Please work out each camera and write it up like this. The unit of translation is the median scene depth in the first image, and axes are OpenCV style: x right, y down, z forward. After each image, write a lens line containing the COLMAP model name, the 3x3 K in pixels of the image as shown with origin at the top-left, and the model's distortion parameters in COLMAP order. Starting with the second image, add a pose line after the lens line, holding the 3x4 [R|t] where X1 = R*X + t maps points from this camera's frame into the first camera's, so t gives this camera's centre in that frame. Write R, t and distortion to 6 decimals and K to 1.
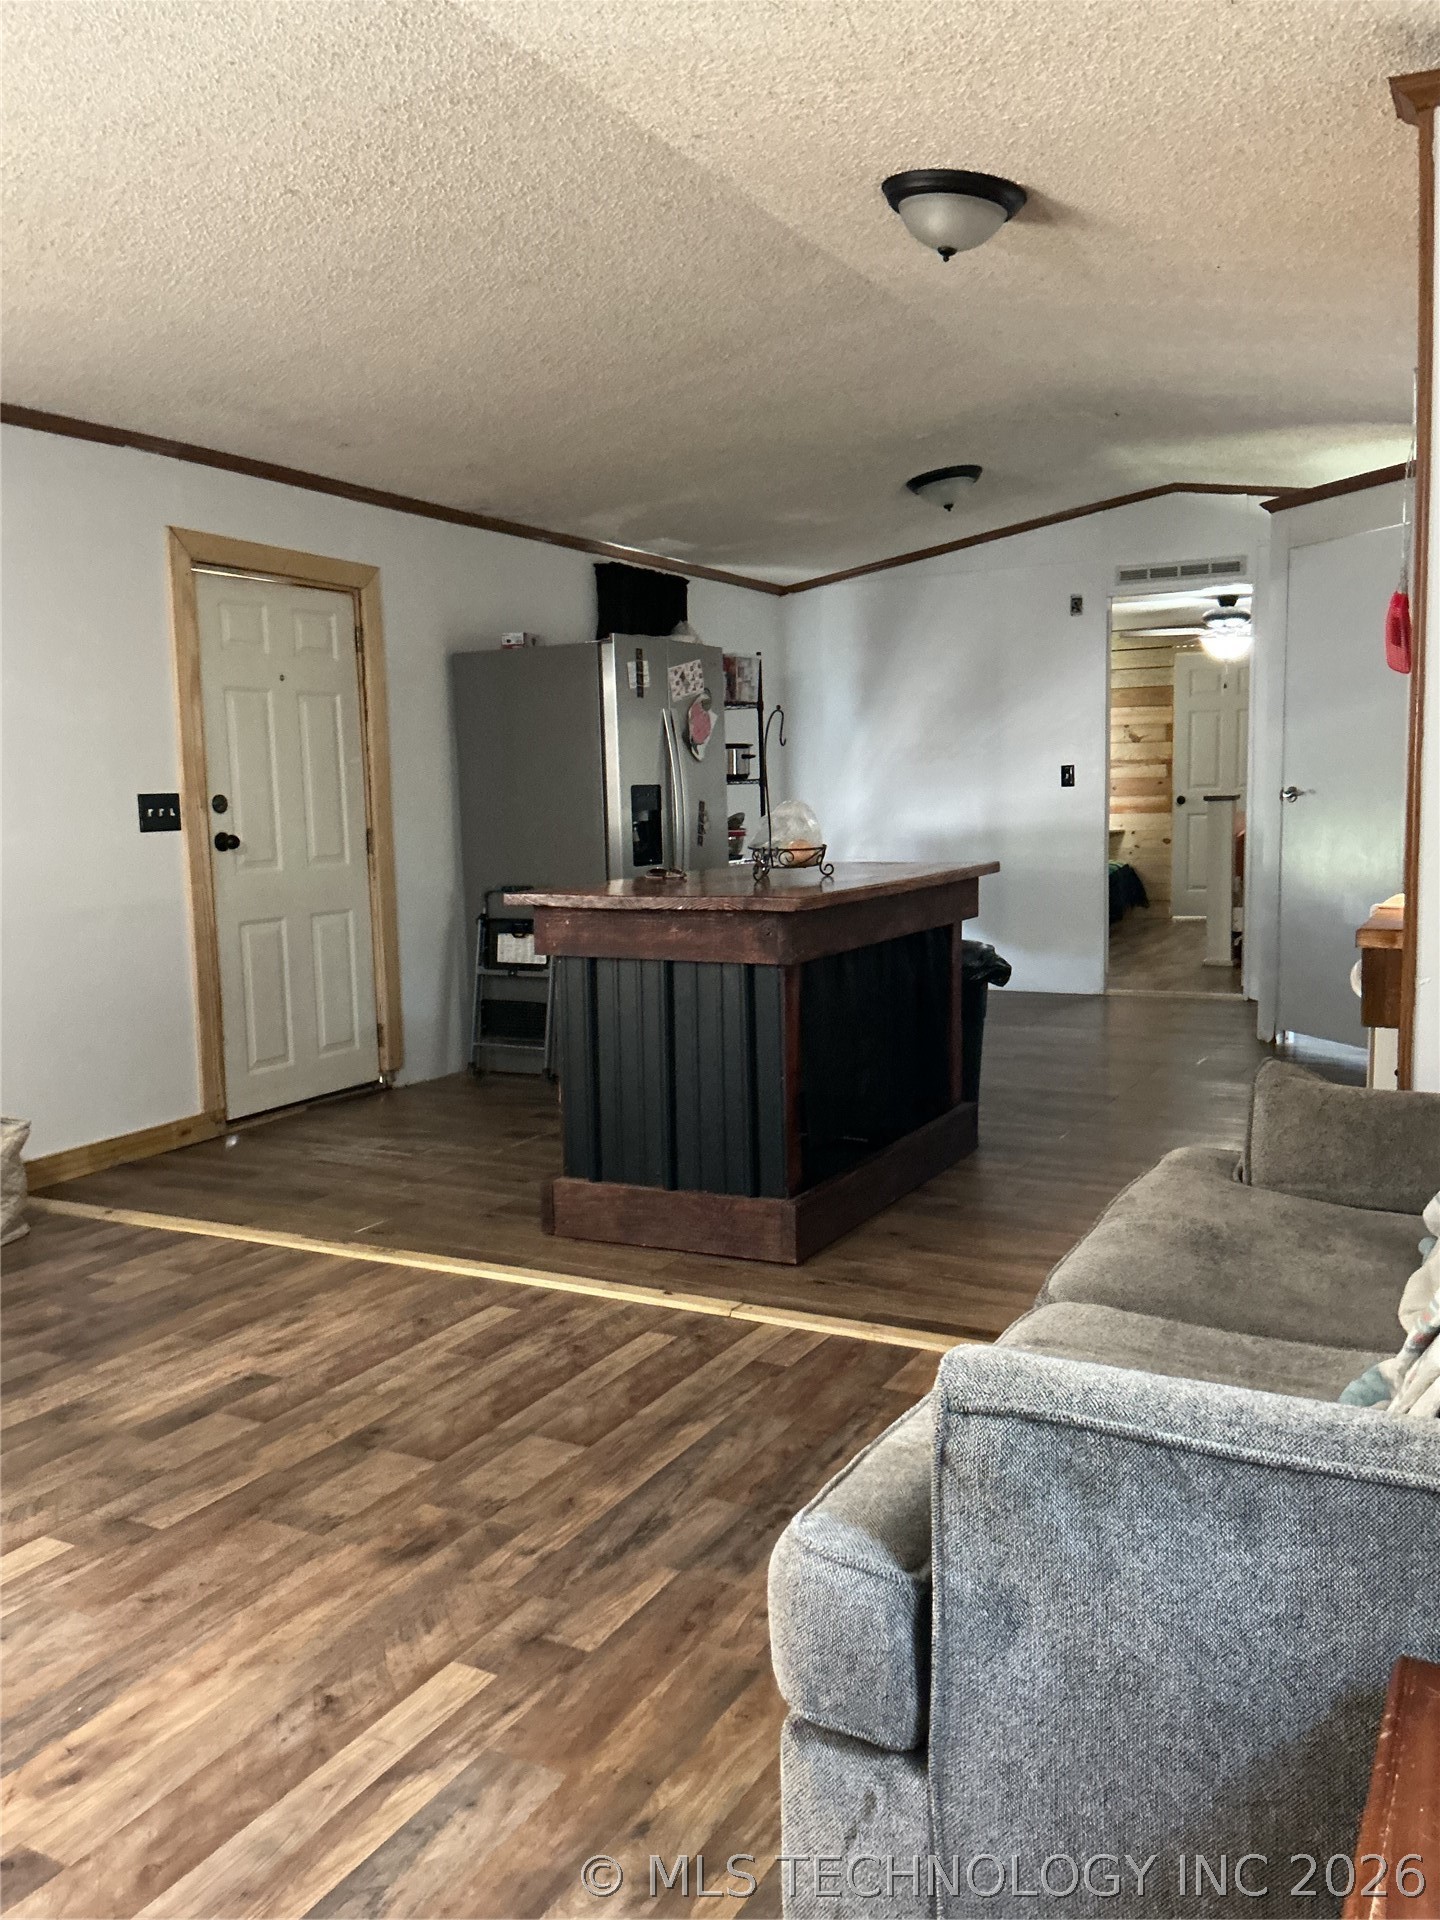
lens RADIAL K [[1579.0, 0, 720.5], [0, 1579.0, 956.8], [0, 0, 1]] dist [0.130322, -0.246725]
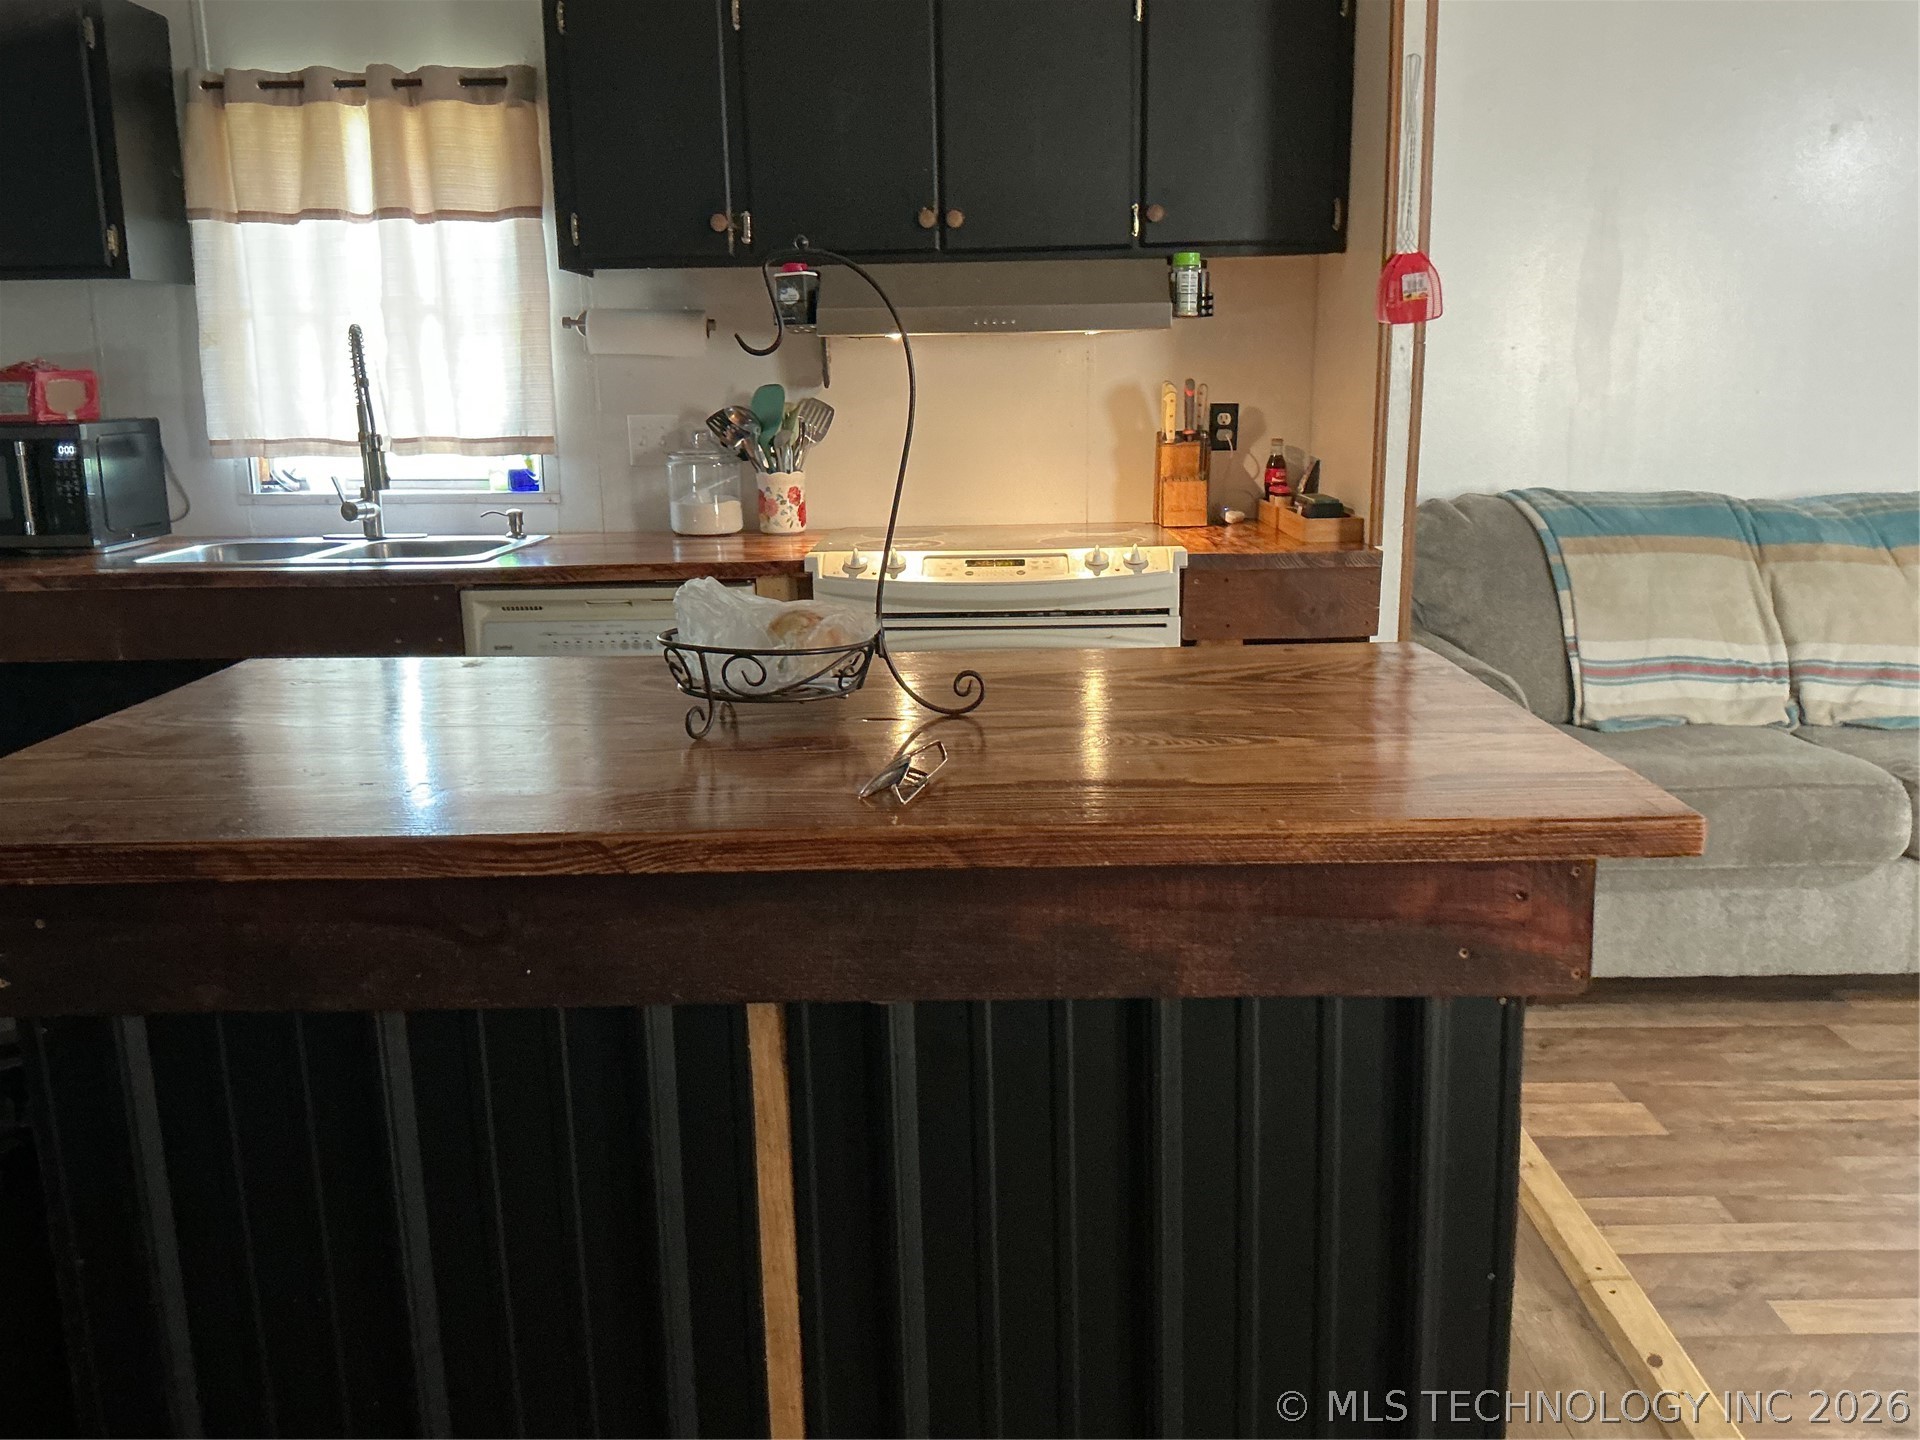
lens RADIAL K [[1579.0, 0, 960.0], [0, 1579.0, 720.0], [0, 0, 1]] dist [0.130322, -0.246725]
pose [[-0.454407, -0.161225, 0.876083, -0.354532], [0.128857, 0.961244, 0.243733, -0.161029], [-0.881425, 0.223643, -0.416021, 1.314184]]
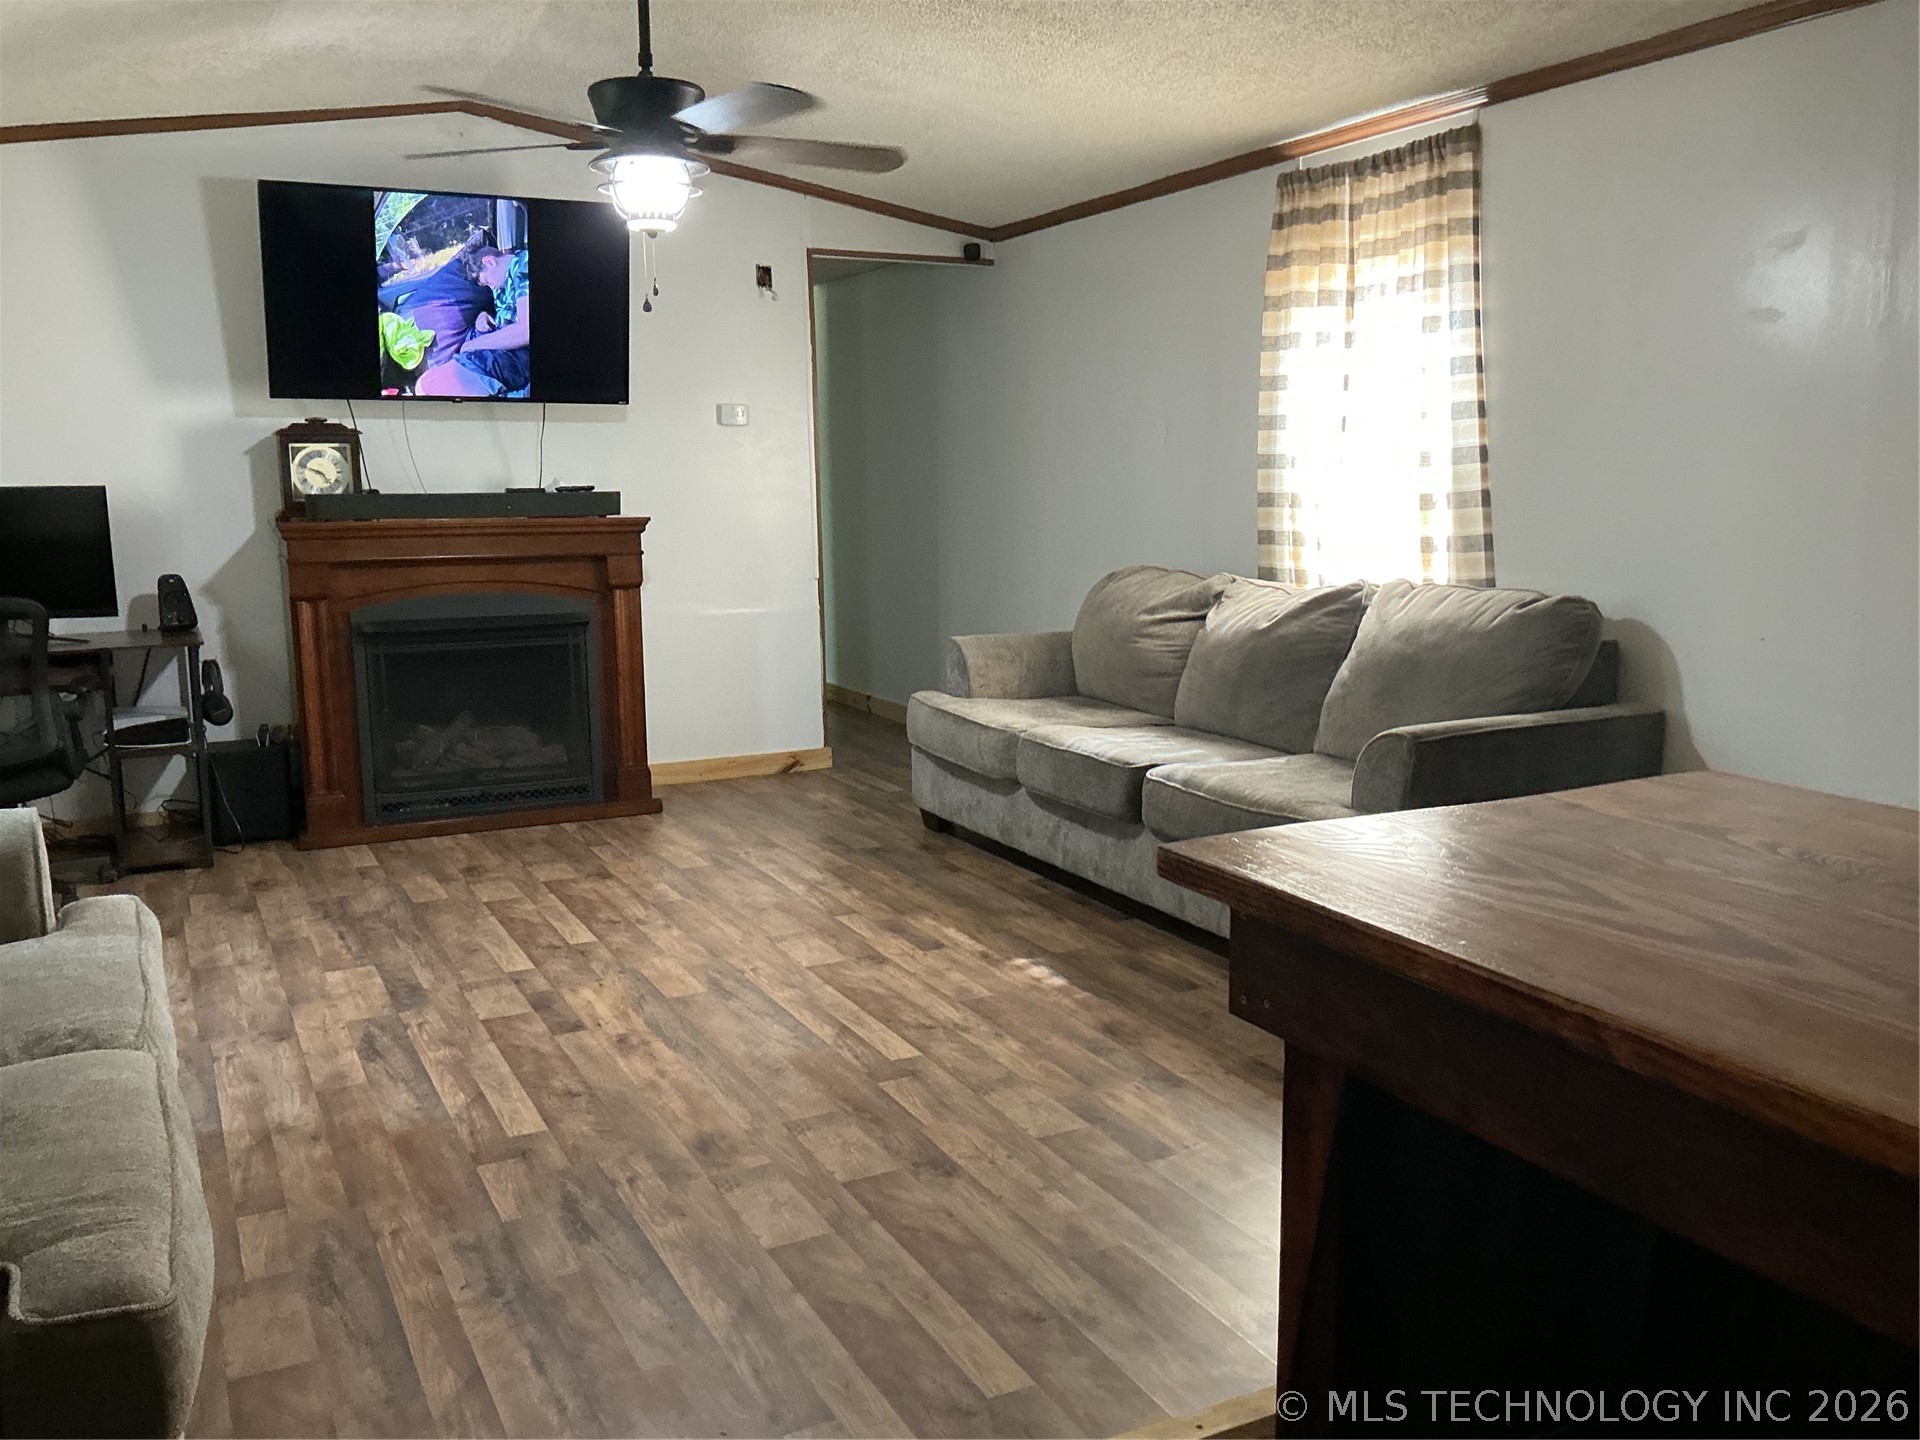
lens RADIAL K [[1570.5, 0, 960.1], [0, 1570.5, 727.0], [0, 0, 1]] dist [0.143094, -0.297537]
pose [[-0.571284, 0.161362, -0.804734, 0.407221], [-0.069552, 0.967438, 0.243362, -0.164587], [0.817800, 0.195000, -0.541459, 1.133158]]
